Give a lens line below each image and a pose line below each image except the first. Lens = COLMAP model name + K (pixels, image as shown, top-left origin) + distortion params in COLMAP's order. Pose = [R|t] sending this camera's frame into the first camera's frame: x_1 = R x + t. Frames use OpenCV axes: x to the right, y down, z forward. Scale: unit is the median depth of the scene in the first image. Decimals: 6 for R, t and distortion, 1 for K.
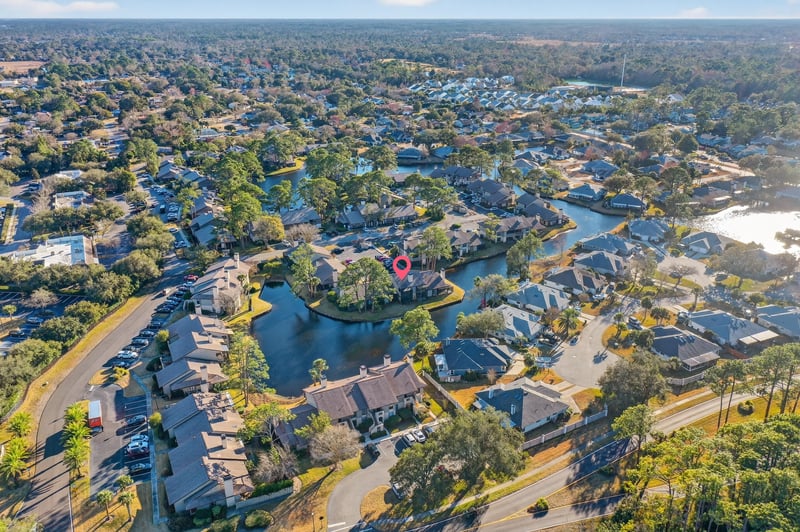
lens RADIAL K [[624.1, 0, 400.0], [0, 624.1, 266.0], [0, 0, 1]] dist [0.004275, 0.001784]
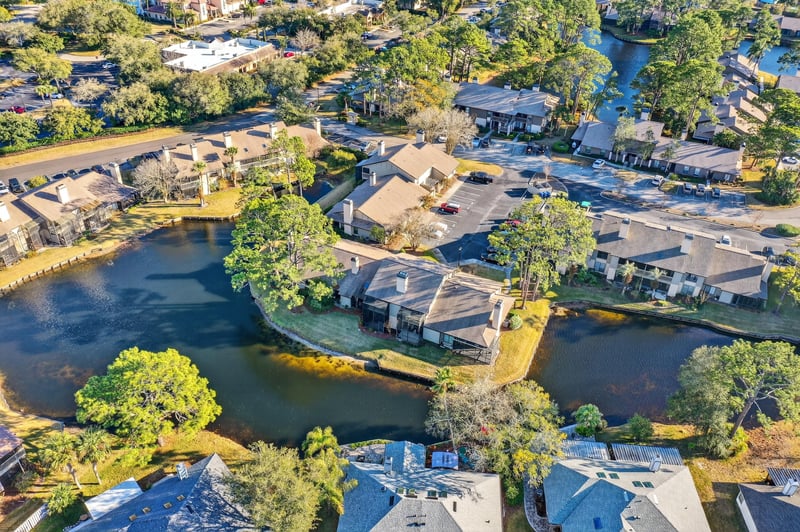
lens RADIAL K [[624.1, 0, 400.0], [0, 624.1, 266.0], [0, 0, 1]] dist [0.004275, 0.001784]
pose [[0.614432, 0.453260, -0.645778, 0.232179], [-0.314061, 0.891376, 0.326824, -0.107201], [0.723767, 0.002003, 0.690041, 0.550242]]
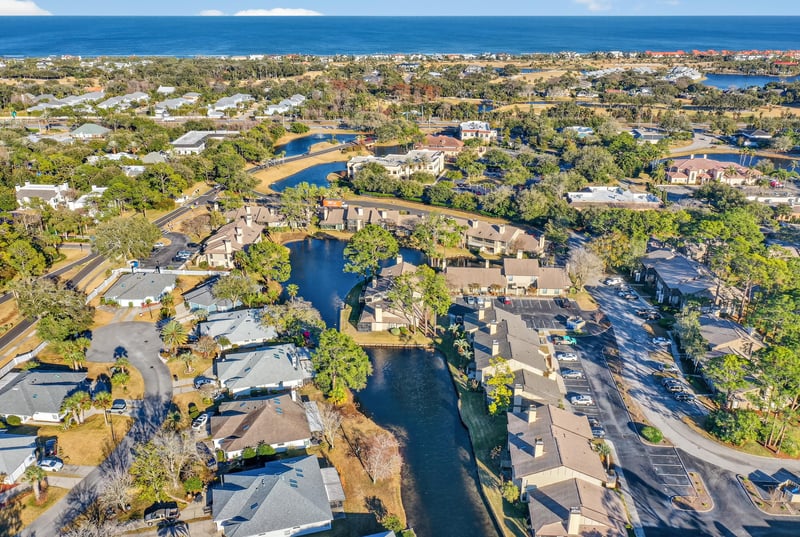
lens RADIAL K [[643.3, 0, 397.1], [0, 643.3, 267.6], [0, 0, 1]] dist [0.002411, -0.004543]
pose [[-0.509801, 0.309092, -0.802848, 0.528291], [-0.318413, 0.799159, 0.509861, -0.343274], [0.799197, 0.515565, -0.308993, 1.007436]]
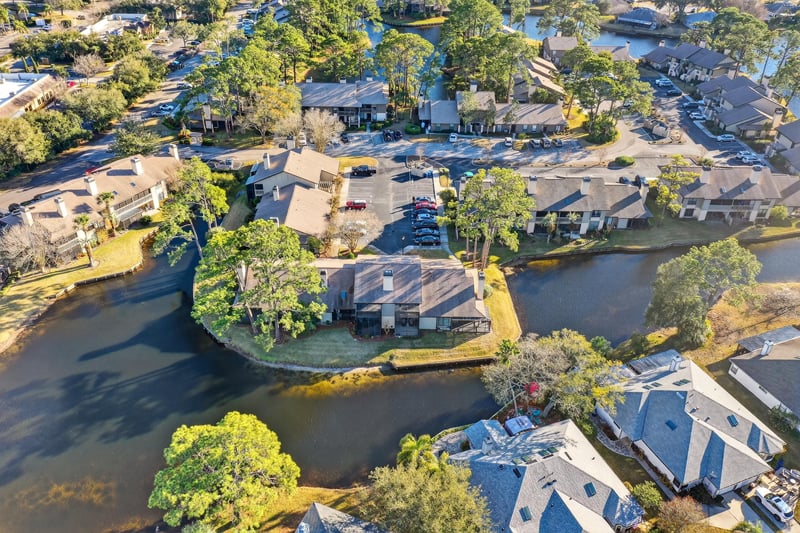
lens RADIAL K [[624.1, 0, 400.0], [0, 624.1, 266.5], [0, 0, 1]] dist [0.004275, 0.001784]
pose [[0.898438, 0.252686, -0.359107, 0.141449], [-0.173610, 0.955607, 0.238065, -0.077511], [0.403321, -0.151542, 0.902423, 0.480004]]
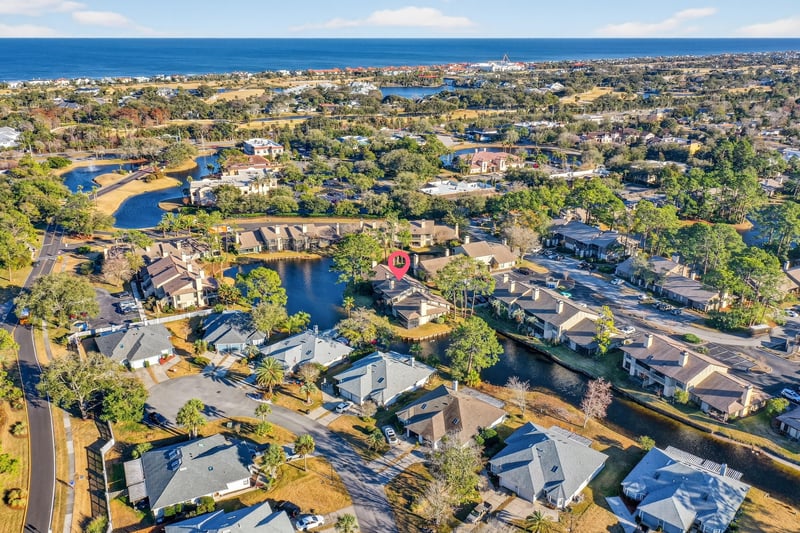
lens RADIAL K [[624.1, 0, 400.0], [0, 624.1, 266.5], [0, 0, 1]] dist [0.004275, 0.001784]
pose [[0.015071, 0.338701, -0.940773, 0.649055], [-0.368307, 0.876605, 0.309699, -0.217175], [0.929582, 0.341826, 0.137957, 0.699745]]
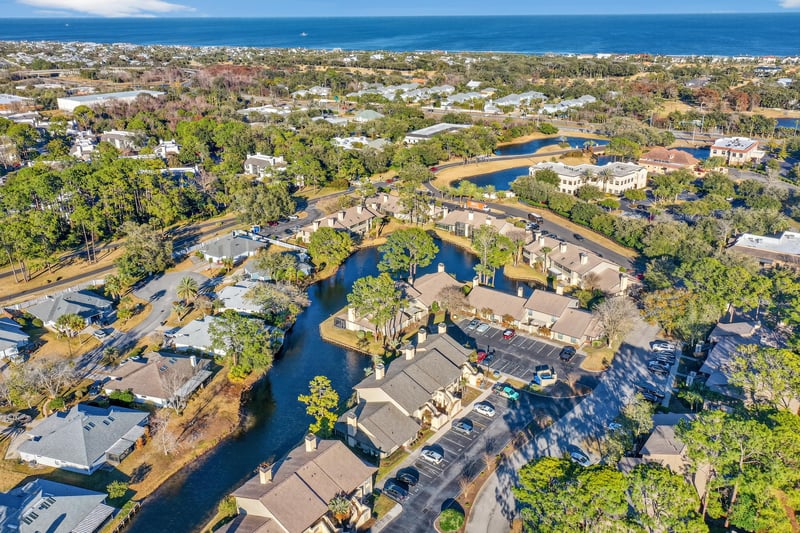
lens RADIAL K [[630.2, 0, 395.8], [0, 630.2, 264.0], [0, 0, 1]] dist [-0.000119, 0.002824]
pose [[-0.894074, 0.166999, -0.415623, 0.260508], [-0.160106, 0.747447, 0.644740, -0.418698], [0.418327, 0.642989, -0.641535, 1.199930]]
